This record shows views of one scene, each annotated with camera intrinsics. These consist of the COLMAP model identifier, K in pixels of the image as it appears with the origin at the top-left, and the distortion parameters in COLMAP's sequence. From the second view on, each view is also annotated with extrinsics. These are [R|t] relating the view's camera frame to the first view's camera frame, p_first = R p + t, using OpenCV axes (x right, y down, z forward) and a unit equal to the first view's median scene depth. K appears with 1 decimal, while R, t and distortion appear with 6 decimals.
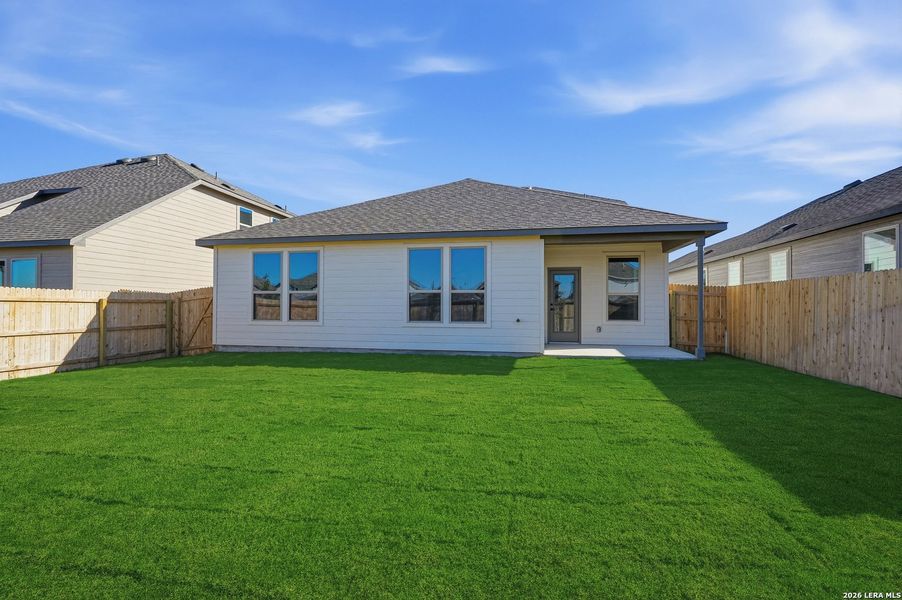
lens RADIAL K [[406.5, 0, 451.0], [0, 406.5, 300.0], [0, 0, 1]] dist [-0.004294, 0.000403]
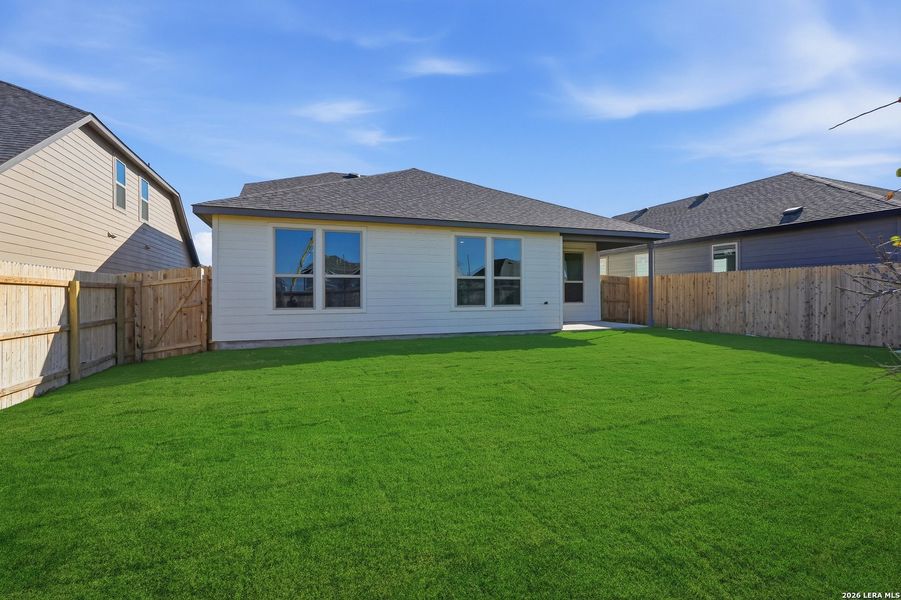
lens RADIAL K [[405.5, 0, 448.1], [0, 405.5, 286.6], [0, 0, 1]] dist [-0.020632, 0.000083]
pose [[0.858888, 0.002648, 0.512156, -0.653192], [-0.003166, 0.999995, 0.000140, 0.003089], [-0.512153, -0.001742, 0.858892, 0.115814]]
